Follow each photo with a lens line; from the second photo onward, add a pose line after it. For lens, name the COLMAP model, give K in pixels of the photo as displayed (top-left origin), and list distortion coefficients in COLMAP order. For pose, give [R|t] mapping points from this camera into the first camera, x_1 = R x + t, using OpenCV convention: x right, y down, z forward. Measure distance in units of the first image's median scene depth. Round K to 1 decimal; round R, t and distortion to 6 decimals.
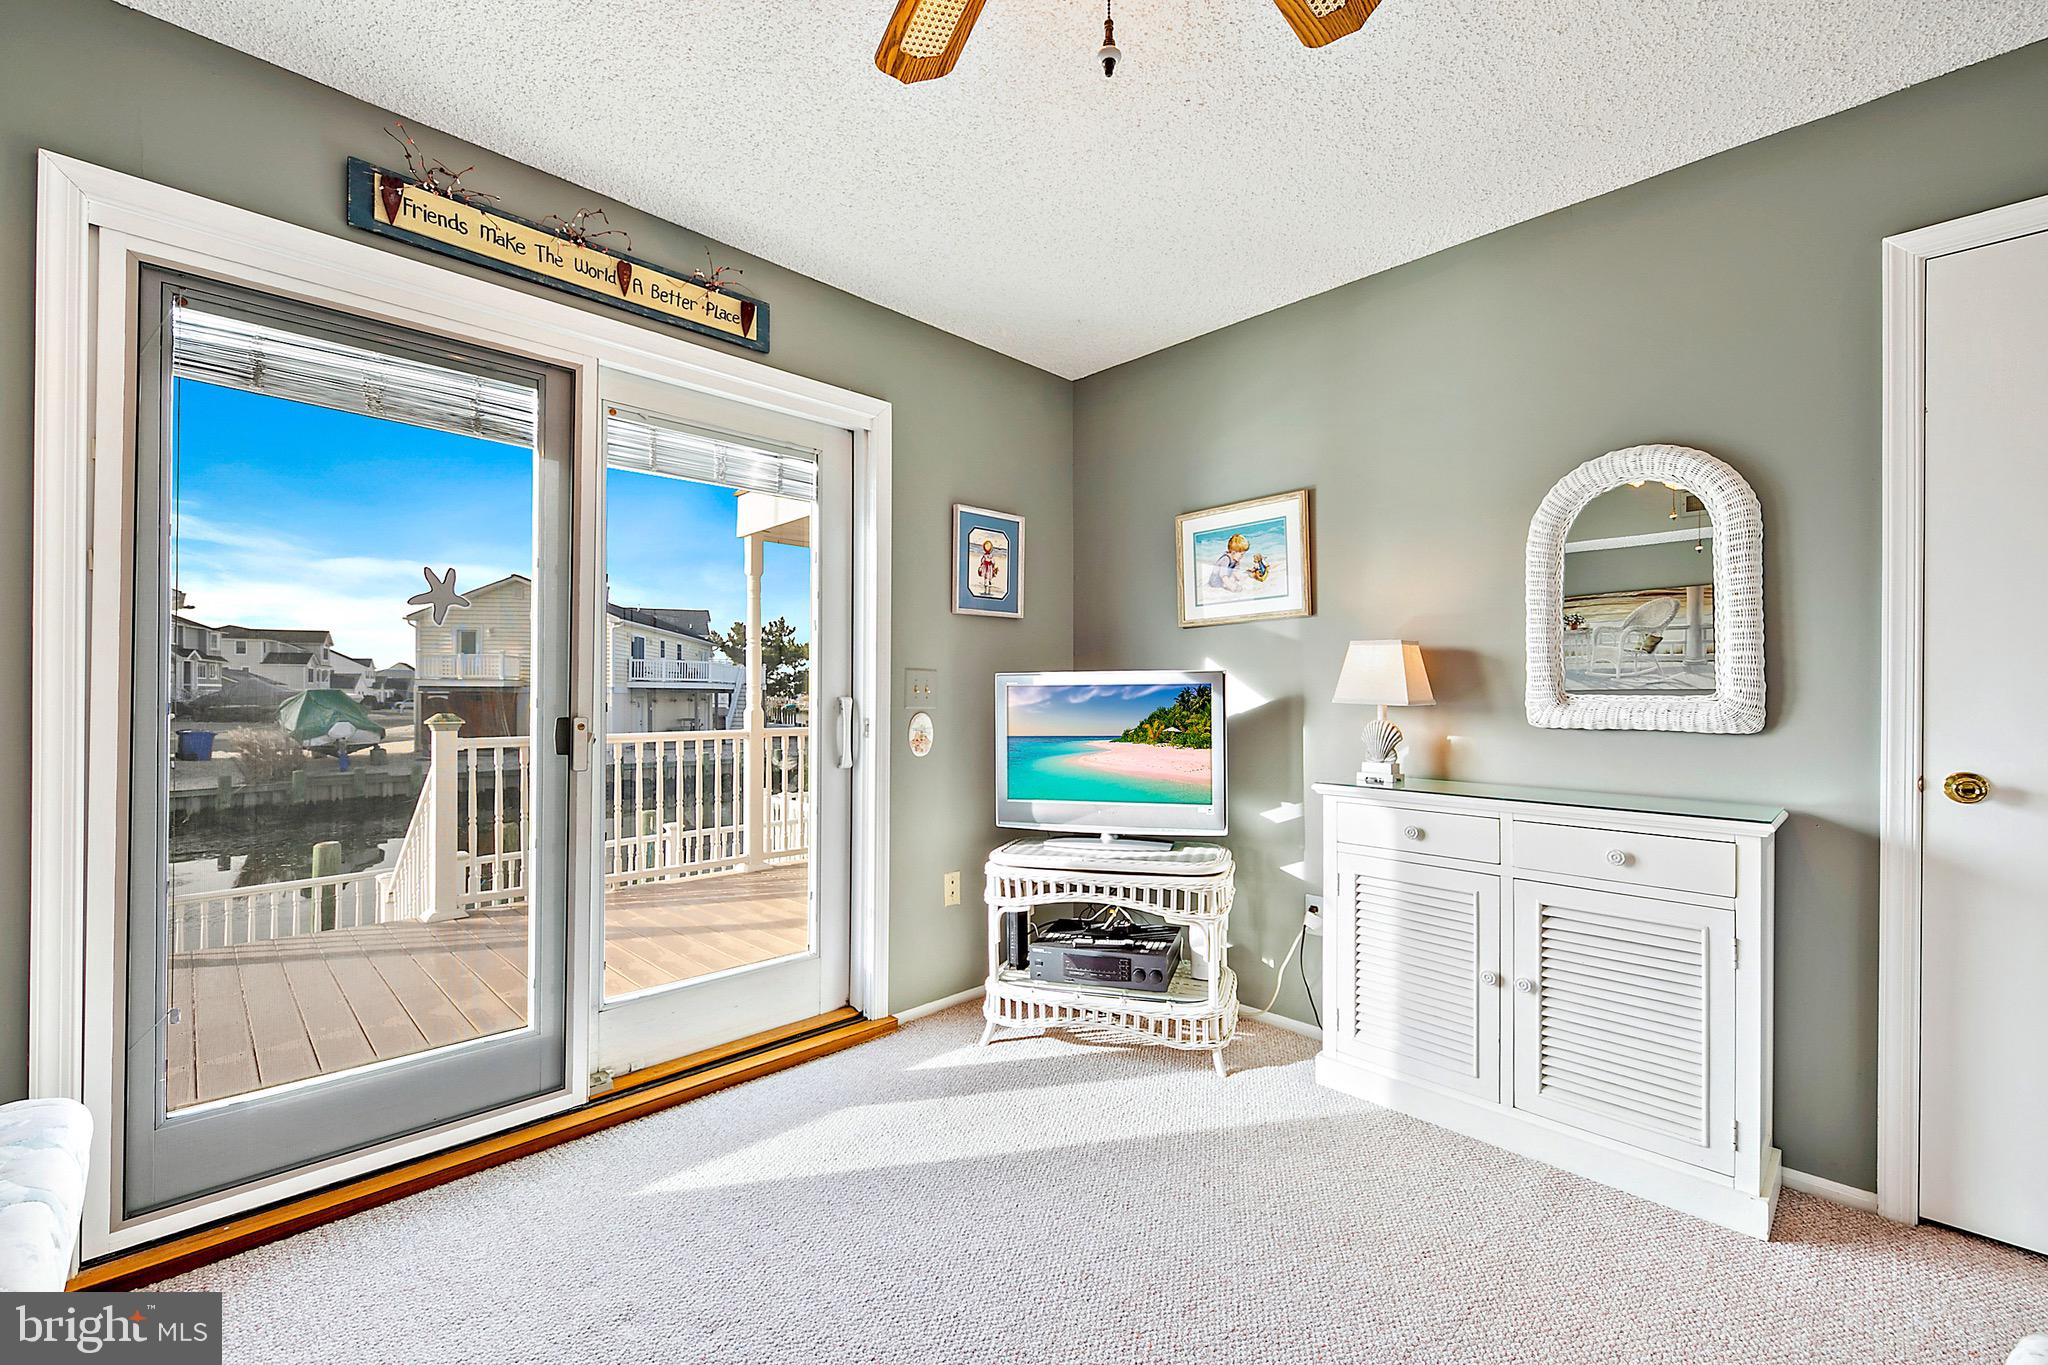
lens RADIAL K [[803.2, 0, 1024.0], [0, 803.2, 682.5], [0, 0, 1]] dist [-0.000099, -0.000477]
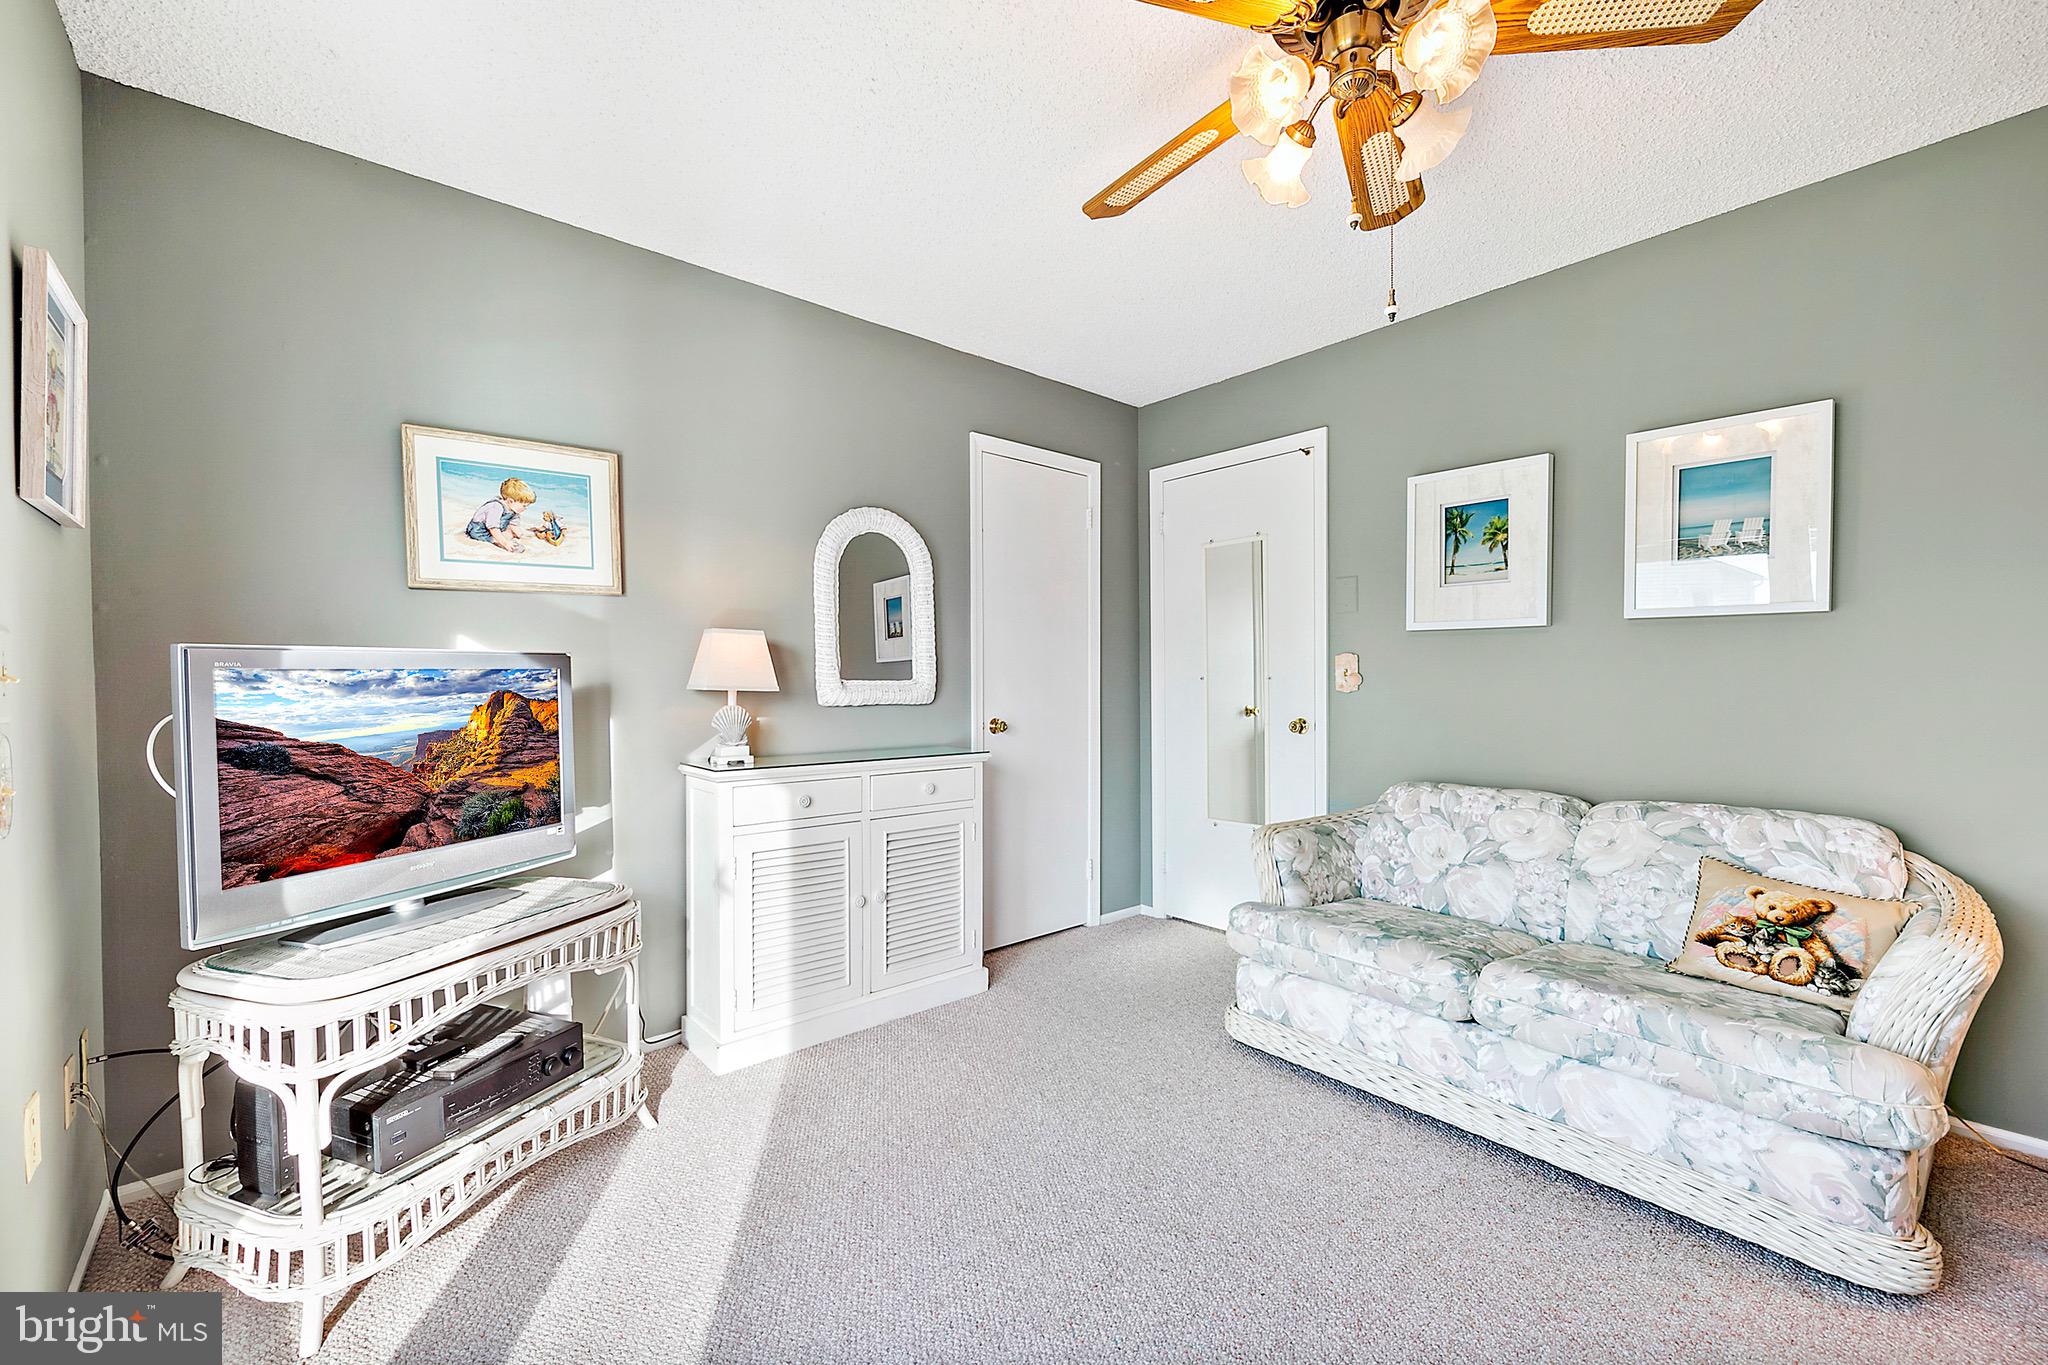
lens RADIAL K [[803.2, 0, 1024.0], [0, 803.2, 682.5], [0, 0, 1]] dist [-0.000099, -0.000477]
pose [[0.100051, -0.007354, 0.994955, -0.519901], [-0.003945, 0.999962, 0.007788, 0.006458], [-0.994975, -0.004704, 0.100018, 0.481121]]
